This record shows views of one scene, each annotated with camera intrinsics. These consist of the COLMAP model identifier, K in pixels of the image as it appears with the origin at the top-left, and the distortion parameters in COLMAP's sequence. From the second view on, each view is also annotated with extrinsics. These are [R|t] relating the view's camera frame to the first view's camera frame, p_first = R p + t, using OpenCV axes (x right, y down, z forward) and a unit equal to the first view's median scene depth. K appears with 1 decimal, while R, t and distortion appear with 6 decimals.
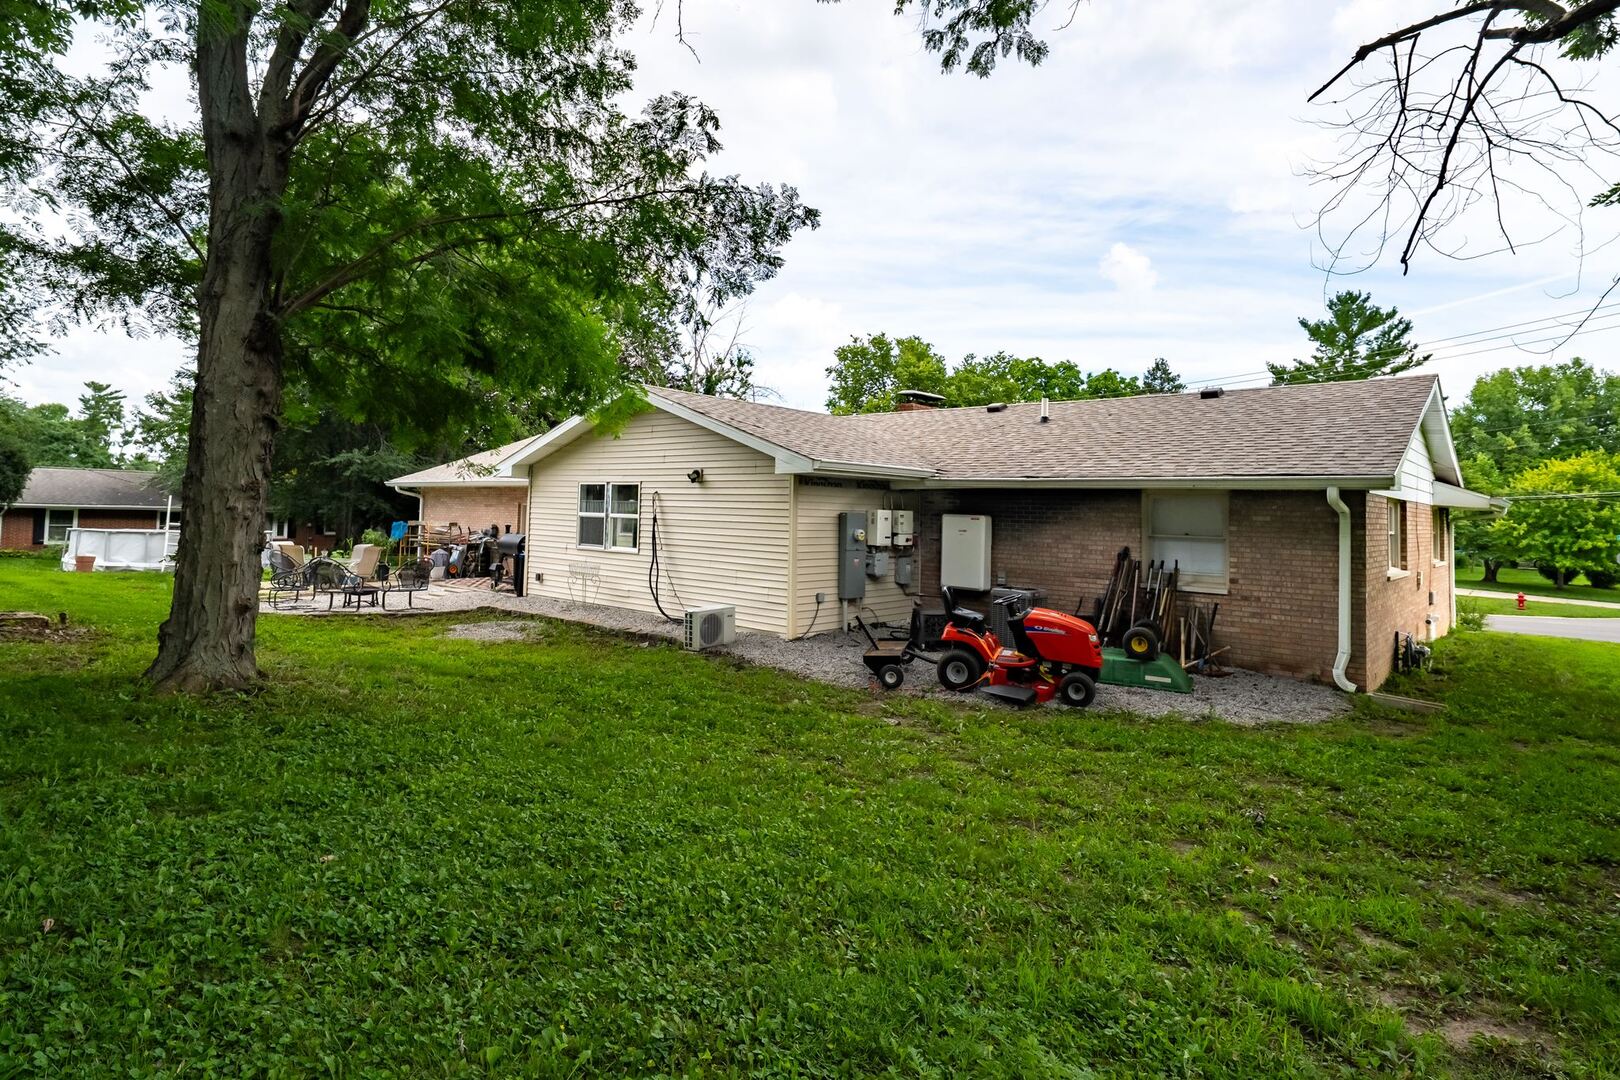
lens RADIAL K [[852.5, 0, 806.7], [0, 852.5, 473.7], [0, 0, 1]] dist [-0.001734, 0.000649]
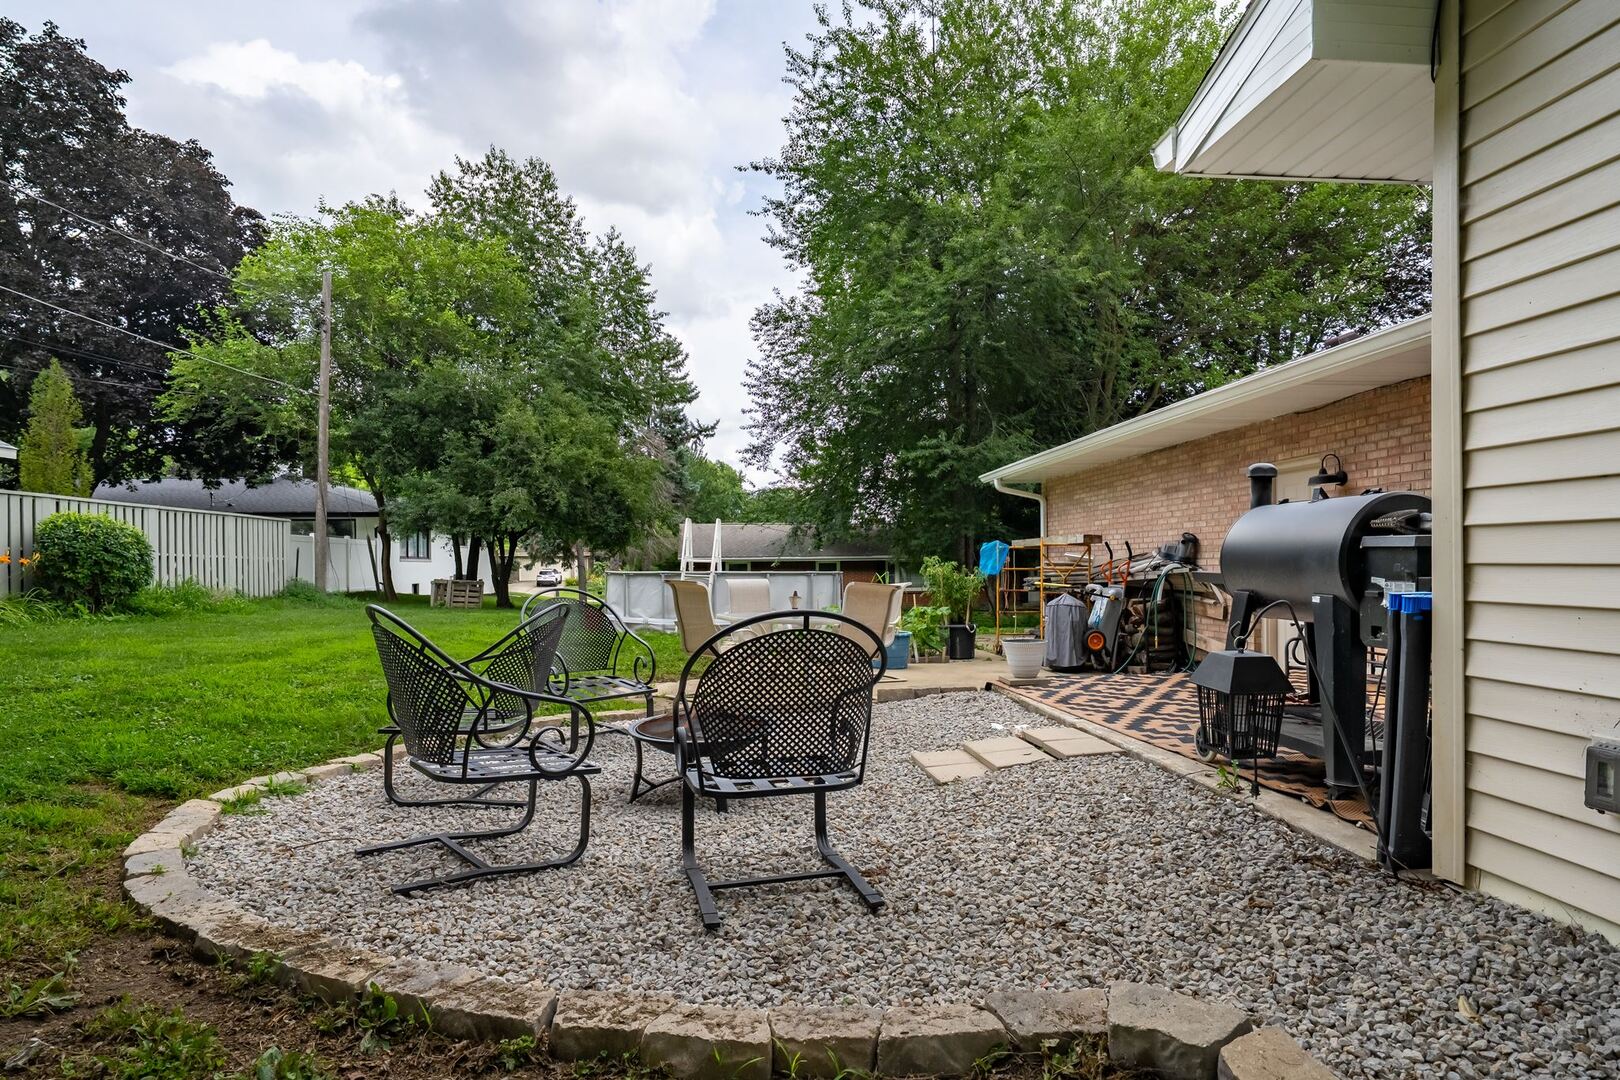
lens RADIAL K [[899.9, 0, 811.7], [0, 899.9, 563.6], [0, 0, 1]] dist [-0.000237, -0.000175]
pose [[0.738691, -0.032843, -0.673244, -0.392515], [0.061151, 0.997959, 0.018413, 0.103034], [0.671265, -0.054771, 0.739191, 1.046295]]
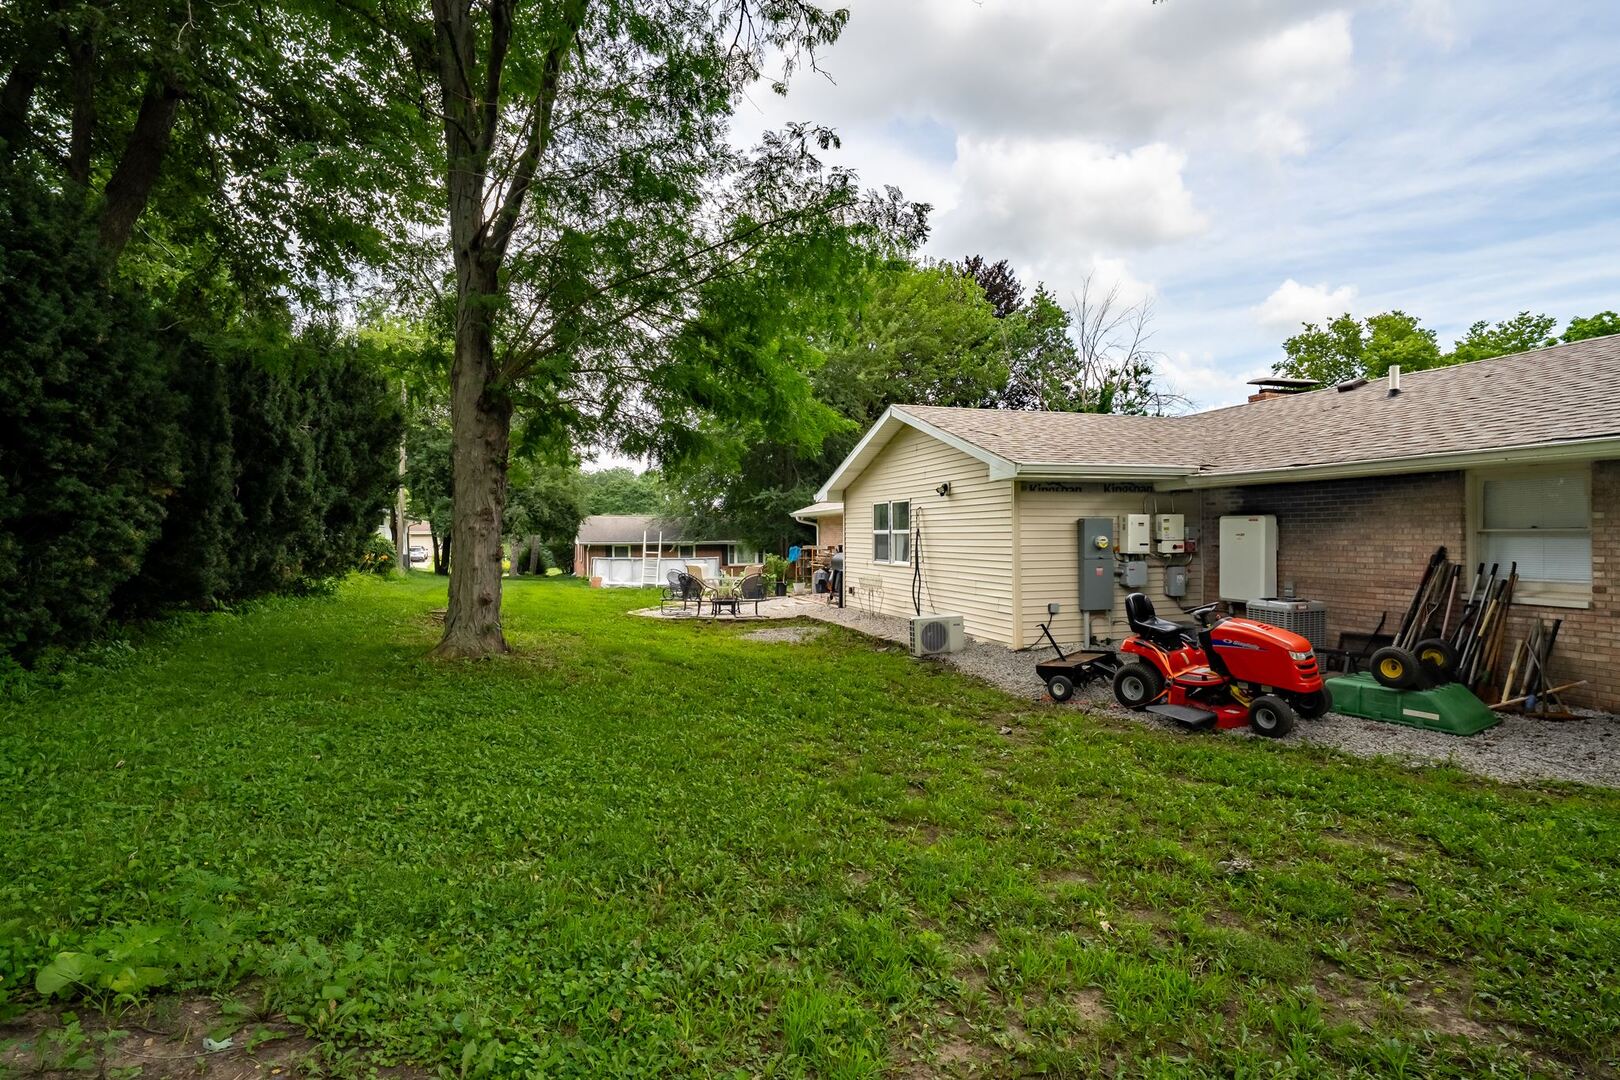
lens RADIAL K [[825.0, 0, 810.0], [0, 825.0, 540.0], [0, 0, 1]] dist [-0.000601, -0.000619]
pose [[0.858787, -0.029321, -0.511493, 0.237620], [0.053223, 0.998065, 0.032148, 0.023148], [0.509560, -0.054832, 0.858686, 0.067705]]
